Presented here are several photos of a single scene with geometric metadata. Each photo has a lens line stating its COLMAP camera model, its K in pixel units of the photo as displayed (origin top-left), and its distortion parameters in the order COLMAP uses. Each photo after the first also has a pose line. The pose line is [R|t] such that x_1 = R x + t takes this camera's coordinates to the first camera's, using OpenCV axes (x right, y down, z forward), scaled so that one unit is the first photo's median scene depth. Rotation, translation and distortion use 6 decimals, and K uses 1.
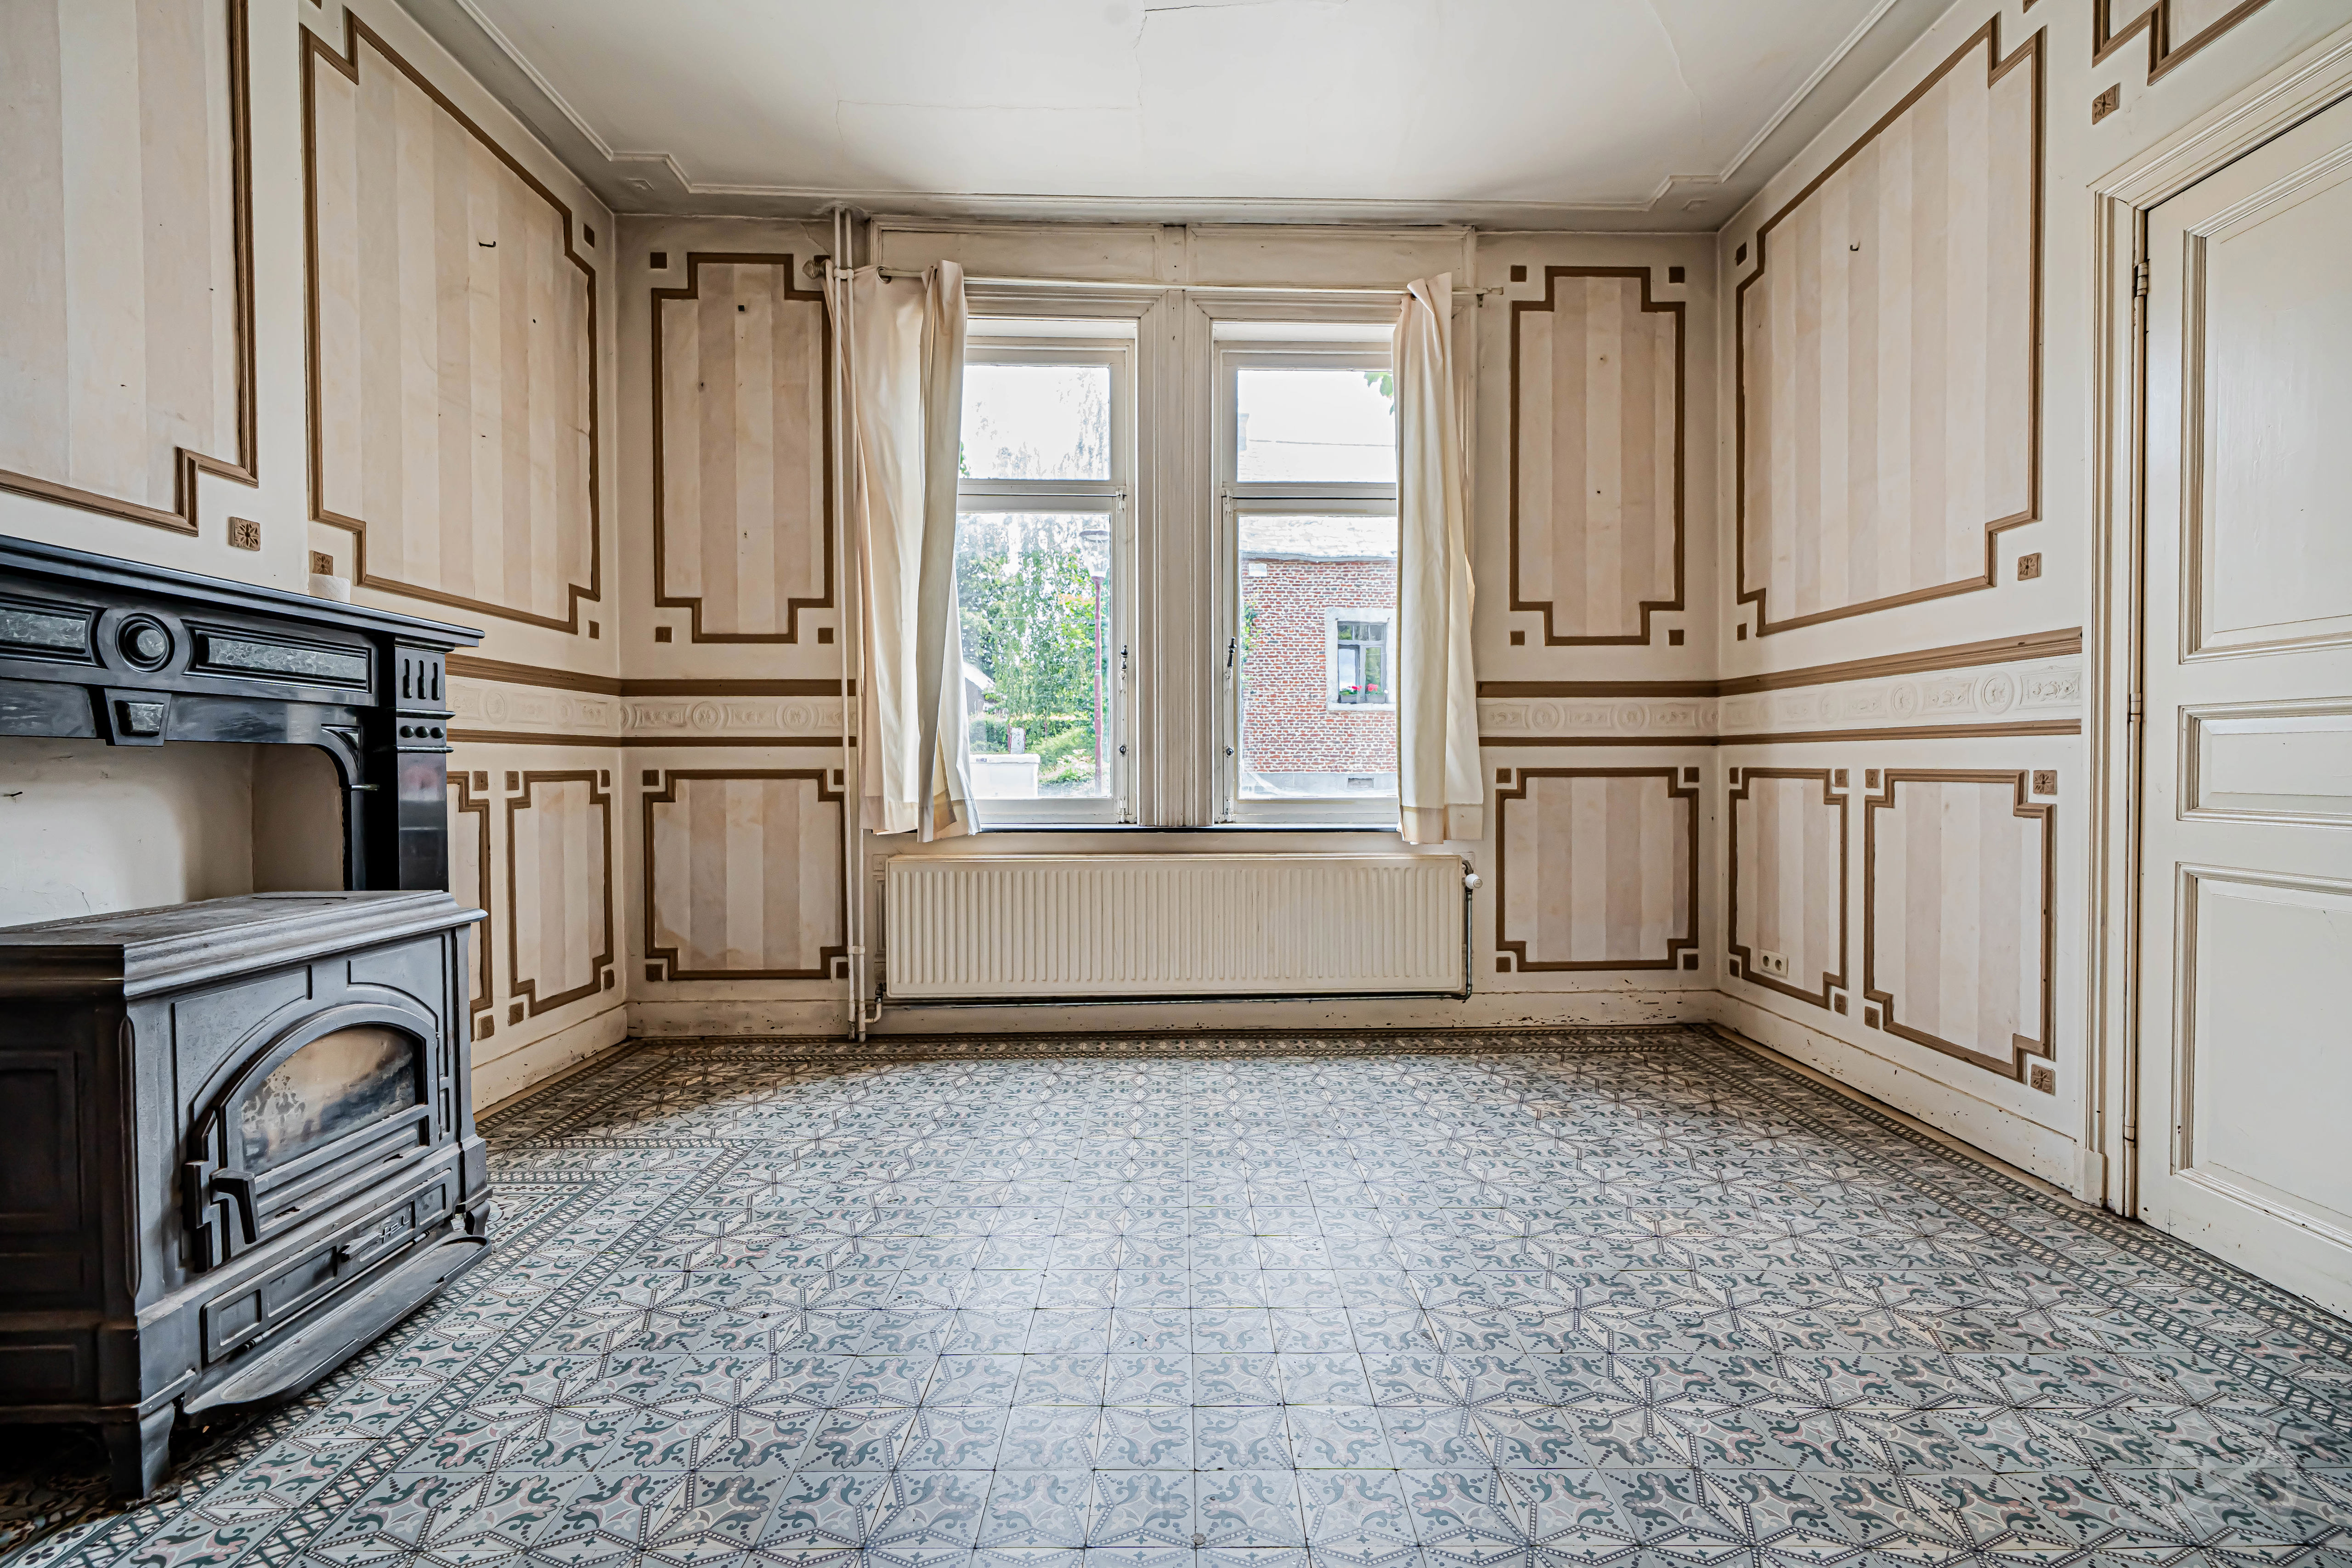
lens RADIAL K [[984.2, 0, 1176.0], [0, 984.2, 784.0], [0, 0, 1]] dist [0.000111, -0.000306]
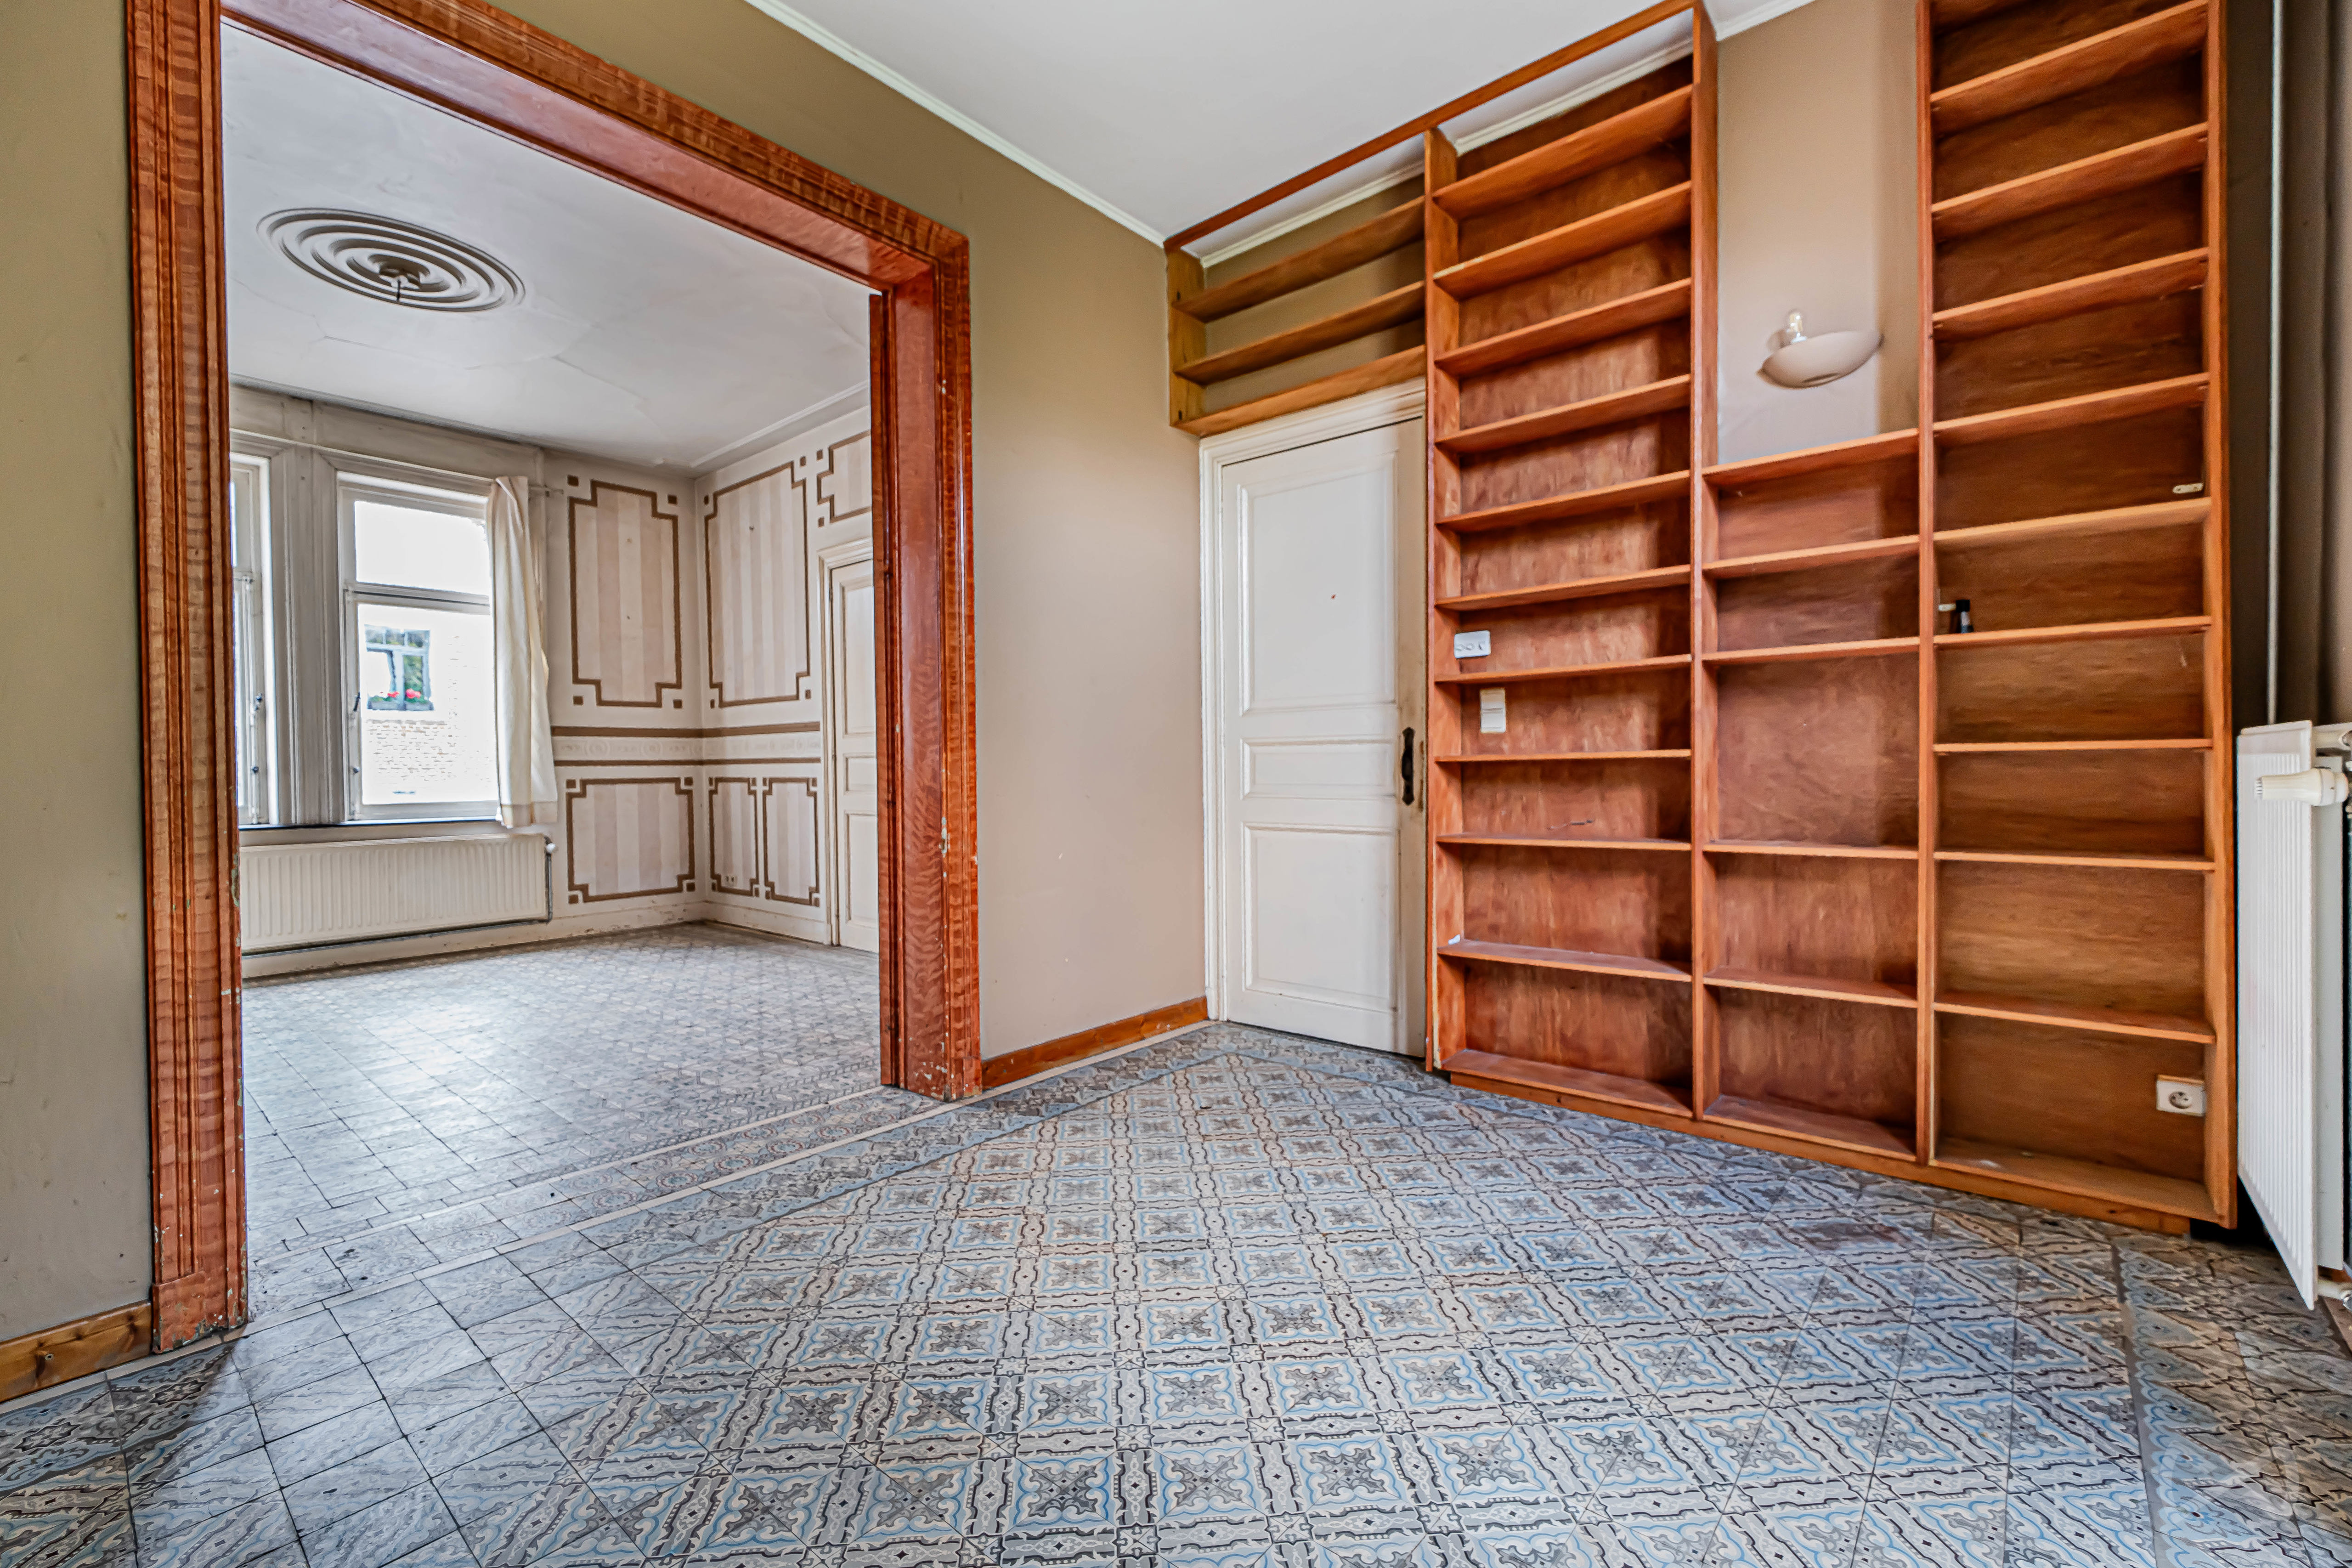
lens RADIAL K [[984.2, 0, 1176.0], [0, 984.2, 784.0], [0, 0, 1]] dist [0.000111, -0.000306]
pose [[0.643381, -0.017376, 0.765349, -0.278927], [0.024217, 0.999704, 0.002340, 0.012662], [-0.765163, 0.017029, 0.643611, -0.843625]]
